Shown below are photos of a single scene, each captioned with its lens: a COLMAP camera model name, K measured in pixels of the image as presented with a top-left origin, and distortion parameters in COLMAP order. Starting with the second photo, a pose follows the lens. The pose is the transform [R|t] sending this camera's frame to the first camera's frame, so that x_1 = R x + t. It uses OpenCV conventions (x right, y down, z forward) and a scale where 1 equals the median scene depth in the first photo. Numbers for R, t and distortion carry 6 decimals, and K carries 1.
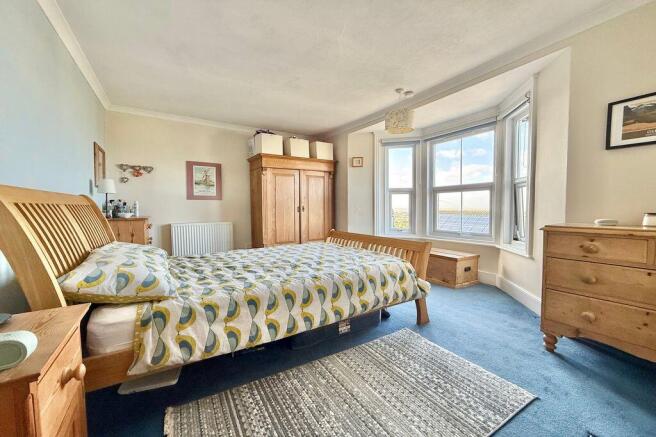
lens RADIAL K [[260.6, 0, 326.3], [0, 260.6, 217.3], [0, 0, 1]] dist [-0.000279, -0.000771]
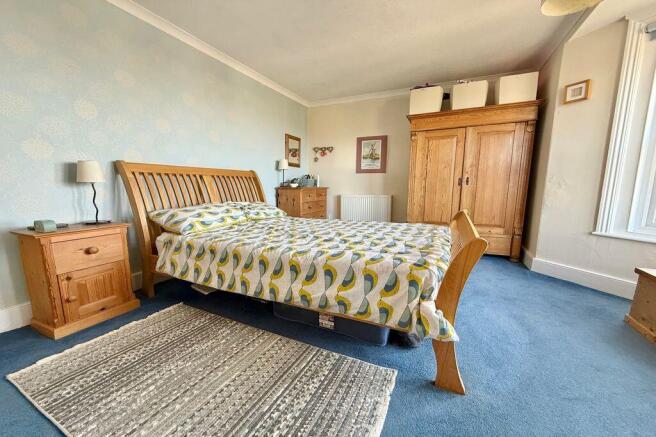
lens RADIAL K [[260.6, 0, 325.6], [0, 260.6, 224.2], [0, 0, 1]] dist [-0.000279, -0.000771]
pose [[0.537306, 0.127802, -0.833648, 0.378978], [-0.037104, 0.991077, 0.128022, 0.010068], [0.842571, -0.037855, 0.537254, 0.308378]]
